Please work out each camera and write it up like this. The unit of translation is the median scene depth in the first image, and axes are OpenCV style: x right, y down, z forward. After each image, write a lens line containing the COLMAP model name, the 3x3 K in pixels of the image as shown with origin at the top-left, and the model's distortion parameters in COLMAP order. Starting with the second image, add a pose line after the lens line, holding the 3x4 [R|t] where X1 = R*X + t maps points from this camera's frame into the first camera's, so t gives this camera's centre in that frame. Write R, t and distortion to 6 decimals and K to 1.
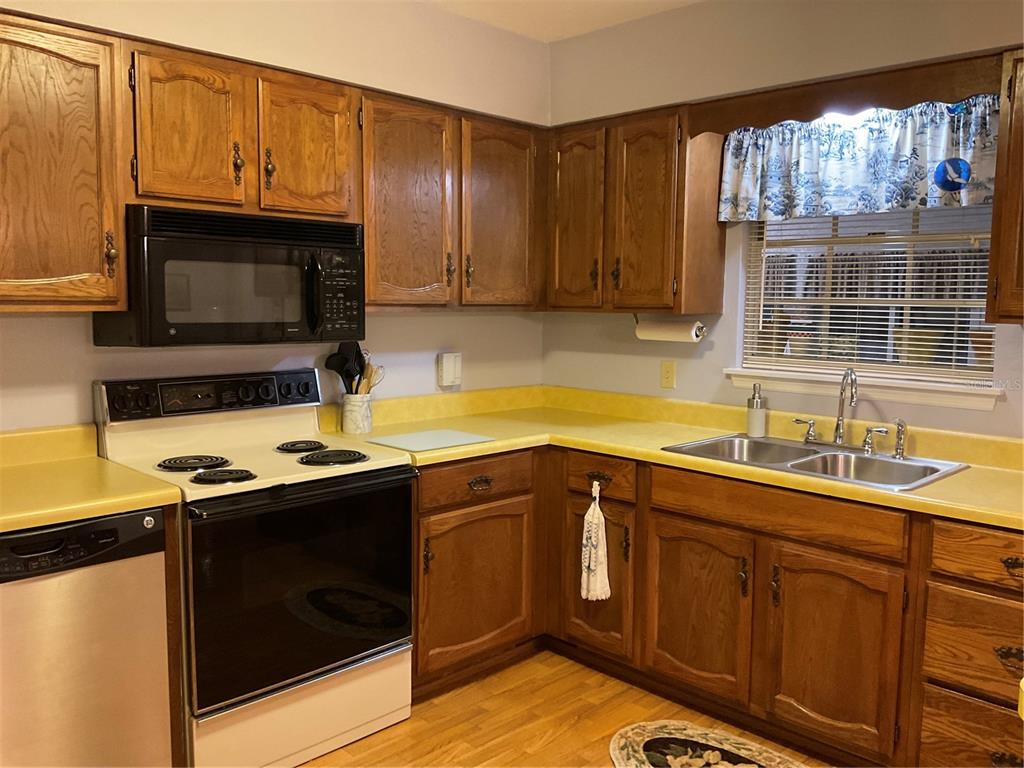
lens RADIAL K [[834.6, 0, 513.4], [0, 834.6, 389.8], [0, 0, 1]] dist [-0.003673, -0.048261]
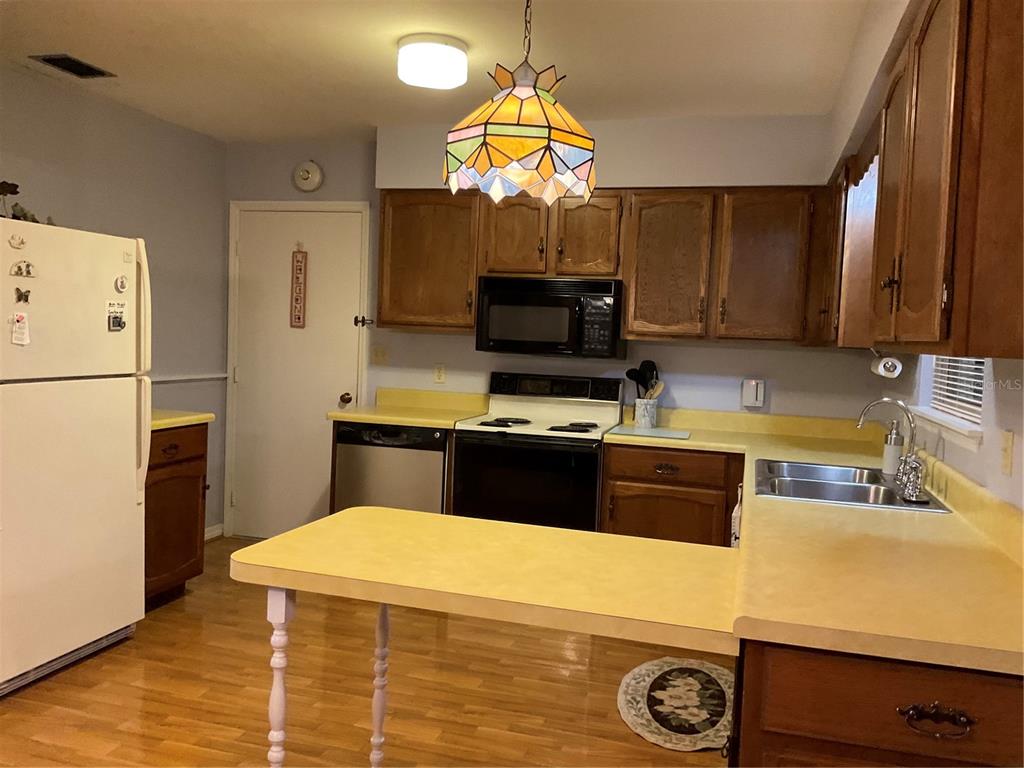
lens RADIAL K [[858.1, 0, 510.5], [0, 858.1, 380.0], [0, 0, 1]] dist [0.010122, -0.002692]
pose [[0.459481, 0.051168, -0.886712, 1.098054], [-0.133263, 0.991010, -0.011868, 0.022860], [0.878133, 0.123619, 0.462169, 0.143693]]
